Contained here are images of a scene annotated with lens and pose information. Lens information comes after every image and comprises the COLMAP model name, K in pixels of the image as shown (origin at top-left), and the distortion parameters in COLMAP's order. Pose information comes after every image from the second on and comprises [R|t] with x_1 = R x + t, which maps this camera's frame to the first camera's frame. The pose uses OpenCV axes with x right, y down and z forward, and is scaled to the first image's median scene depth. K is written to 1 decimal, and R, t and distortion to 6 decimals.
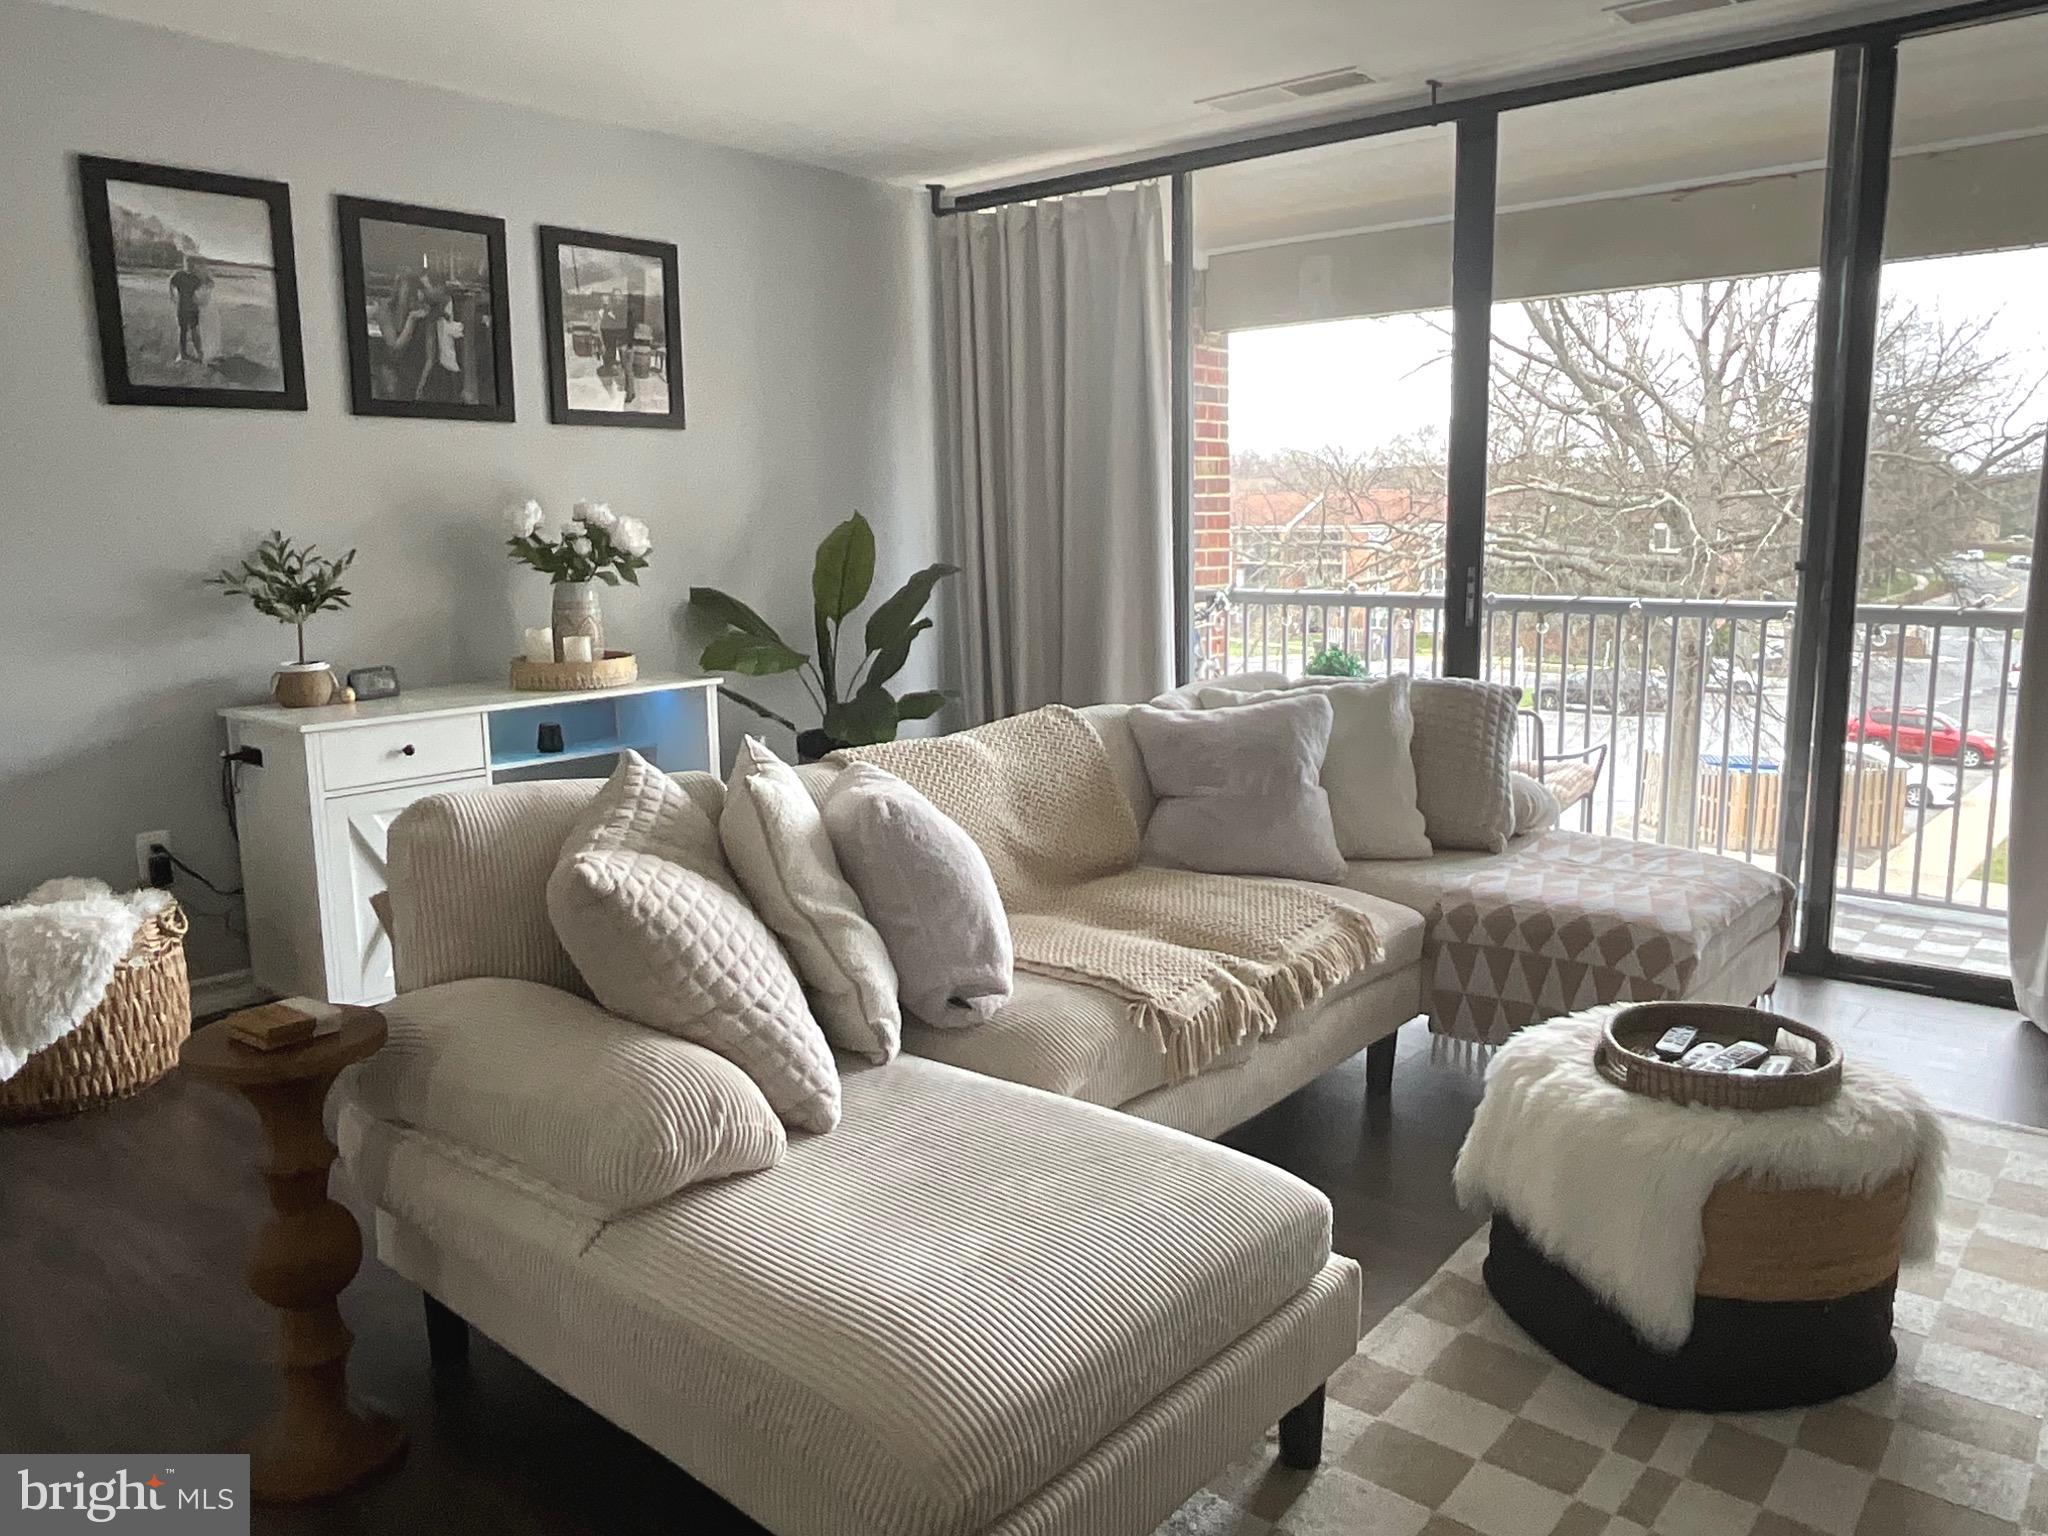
lens RADIAL K [[1493.4, 0, 1024.0], [0, 1493.4, 768.0], [0, 0, 1]] dist [-0.005590, -0.005211]
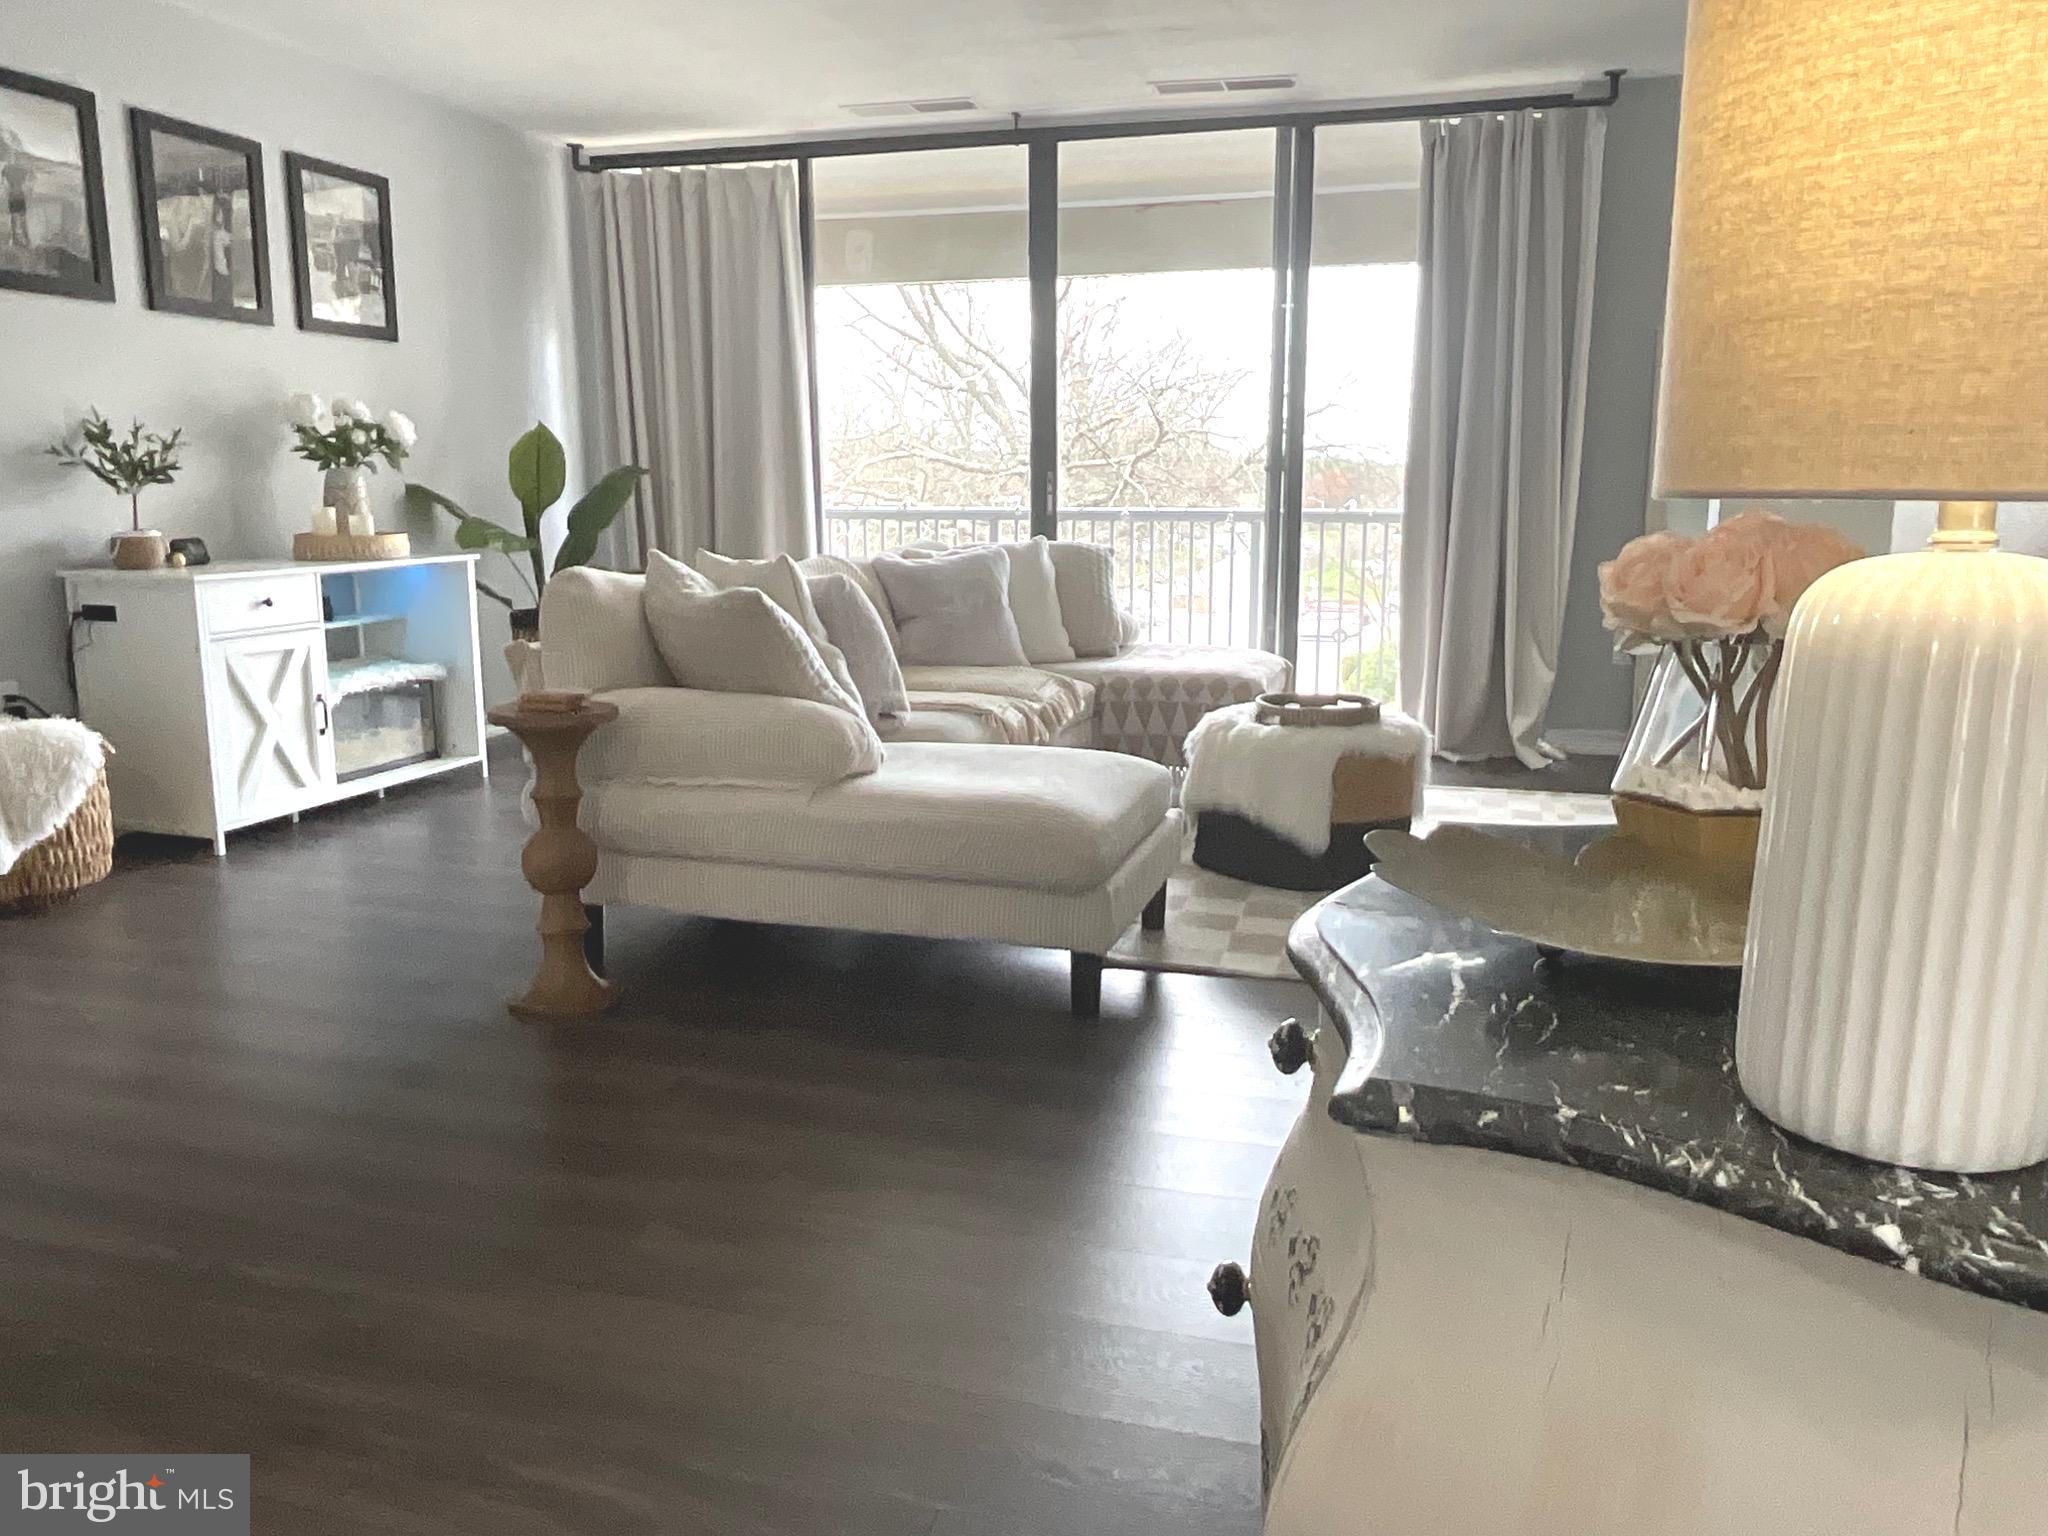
lens RADIAL K [[1493.4, 0, 1024.0], [0, 1493.4, 768.0], [0, 0, 1]] dist [-0.005590, -0.005211]
pose [[0.911575, -0.062335, 0.406382, -0.335521], [0.055744, 0.998051, 0.028050, 0.110694], [-0.407338, -0.002916, 0.913273, -0.278716]]
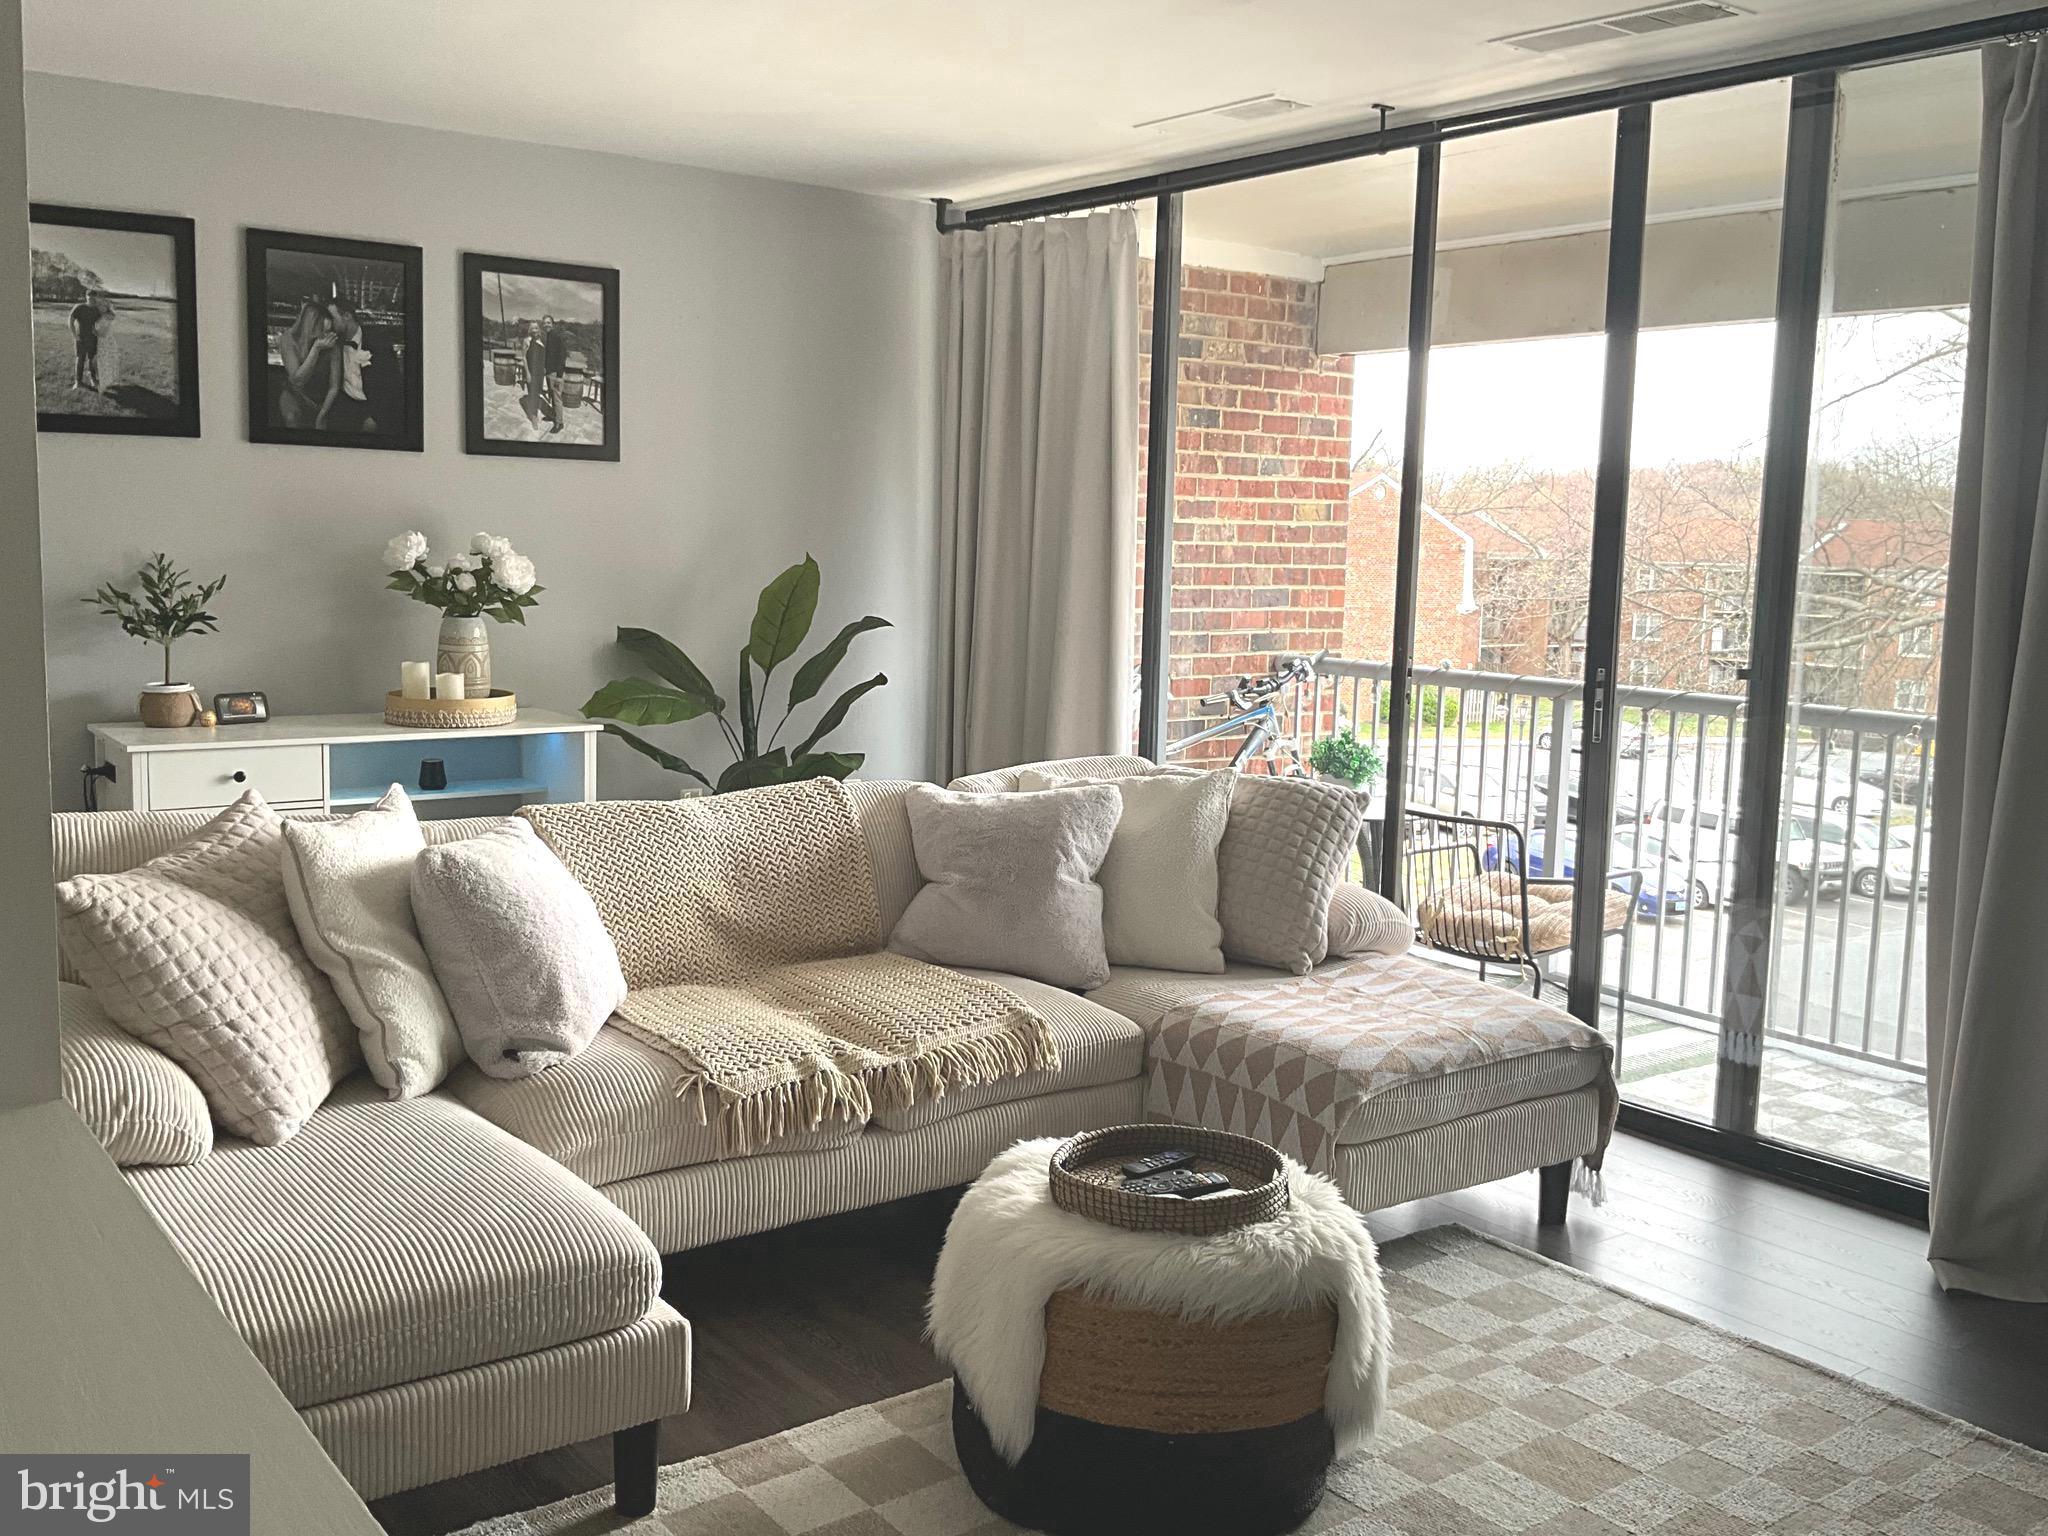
lens RADIAL K [[1885.6, 0, 1024.0], [0, 1885.6, 768.0], [0, 0, 1]] dist [0.078073, -0.168508]
pose [[0.974233, 0.068278, -0.214961, 0.361121], [-0.077029, 0.996496, -0.032589, -0.015837], [0.211982, 0.048307, 0.976079, -0.137261]]
